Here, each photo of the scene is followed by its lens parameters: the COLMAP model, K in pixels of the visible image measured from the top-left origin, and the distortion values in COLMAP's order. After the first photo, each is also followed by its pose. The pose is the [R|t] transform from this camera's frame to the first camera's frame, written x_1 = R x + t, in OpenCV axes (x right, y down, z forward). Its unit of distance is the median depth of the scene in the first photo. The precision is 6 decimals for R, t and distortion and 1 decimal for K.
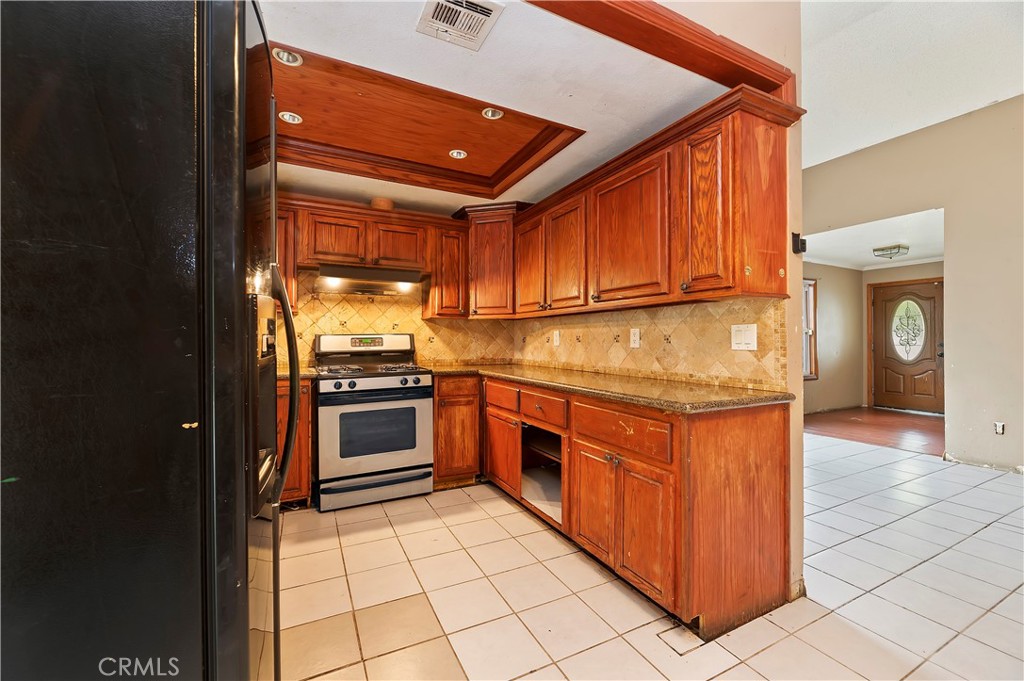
lens RADIAL K [[420.6, 0, 520.6], [0, 420.6, 336.8], [0, 0, 1]] dist [-0.000429, 0.000074]
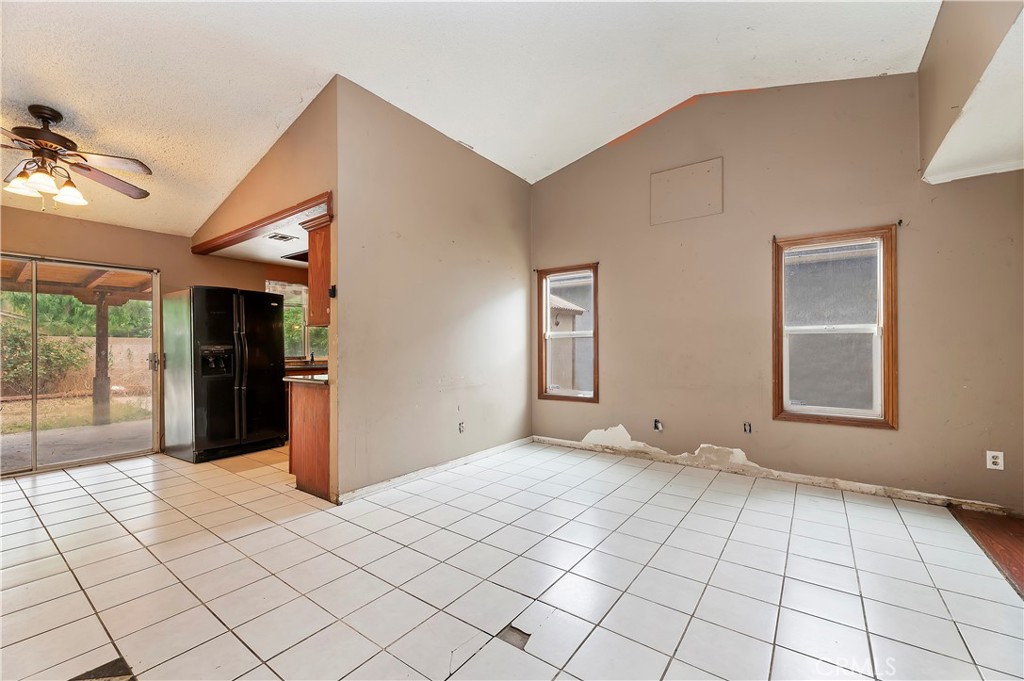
lens RADIAL K [[421.5, 0, 509.2], [0, 421.5, 346.3], [0, 0, 1]] dist [-0.000022, 0.000171]
pose [[0.439193, -0.005256, -0.898377, 1.737480], [0.009981, 0.999950, -0.000970, 0.002598], [0.898337, -0.008541, 0.439223, 0.625881]]
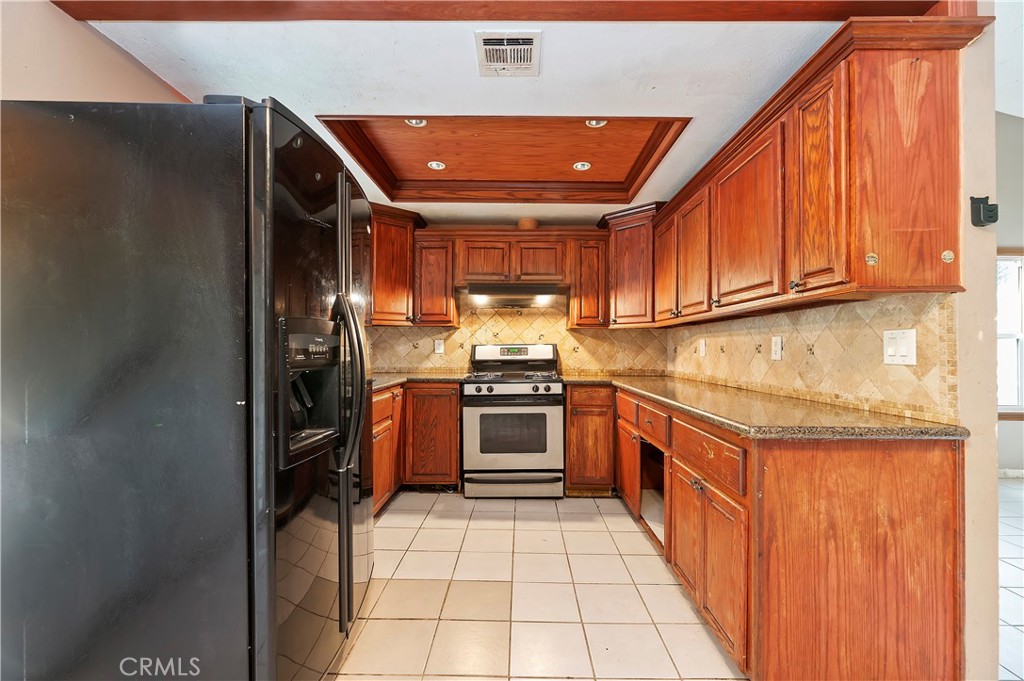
lens RADIAL K [[432.7, 0, 520.5], [0, 432.7, 345.9], [0, 0, 1]] dist [-0.001144, 0.000027]
pose [[0.885163, -0.001203, -0.465279, 0.222447], [0.000247, 0.999998, -0.002117, 0.000045], [0.465280, 0.001759, 0.885162, 0.012531]]
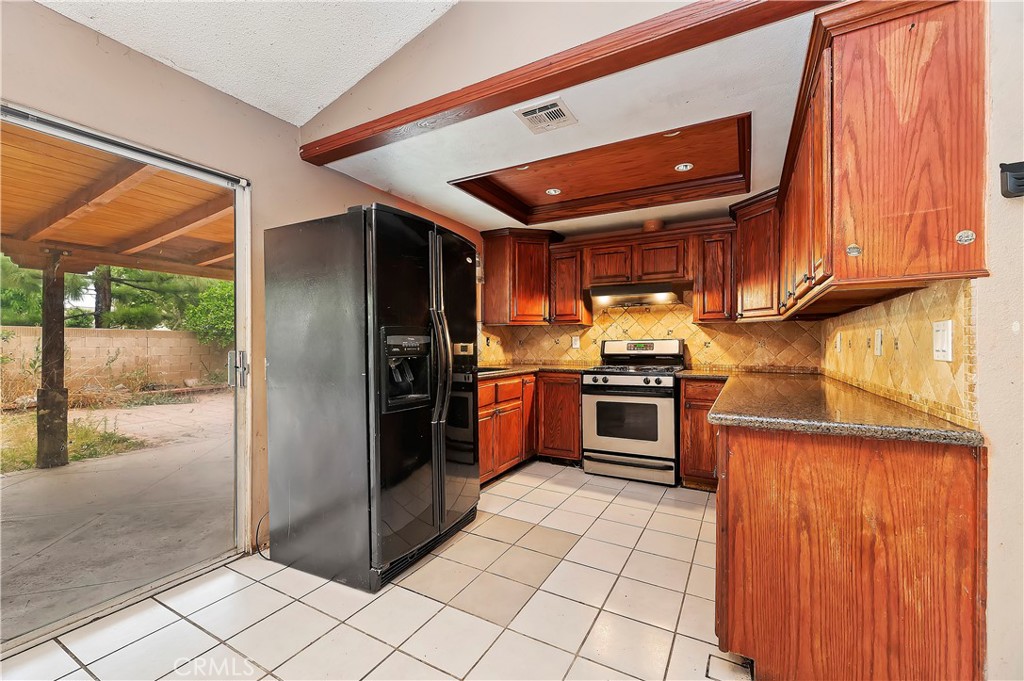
lens RADIAL K [[421.5, 0, 509.2], [0, 421.5, 346.3], [0, 0, 1]] dist [-0.000022, 0.000171]
pose [[0.547344, 0.003444, -0.836901, 0.535146], [0.005680, 0.999953, 0.007830, 0.000313], [0.836889, -0.009039, 0.547299, 0.063679]]
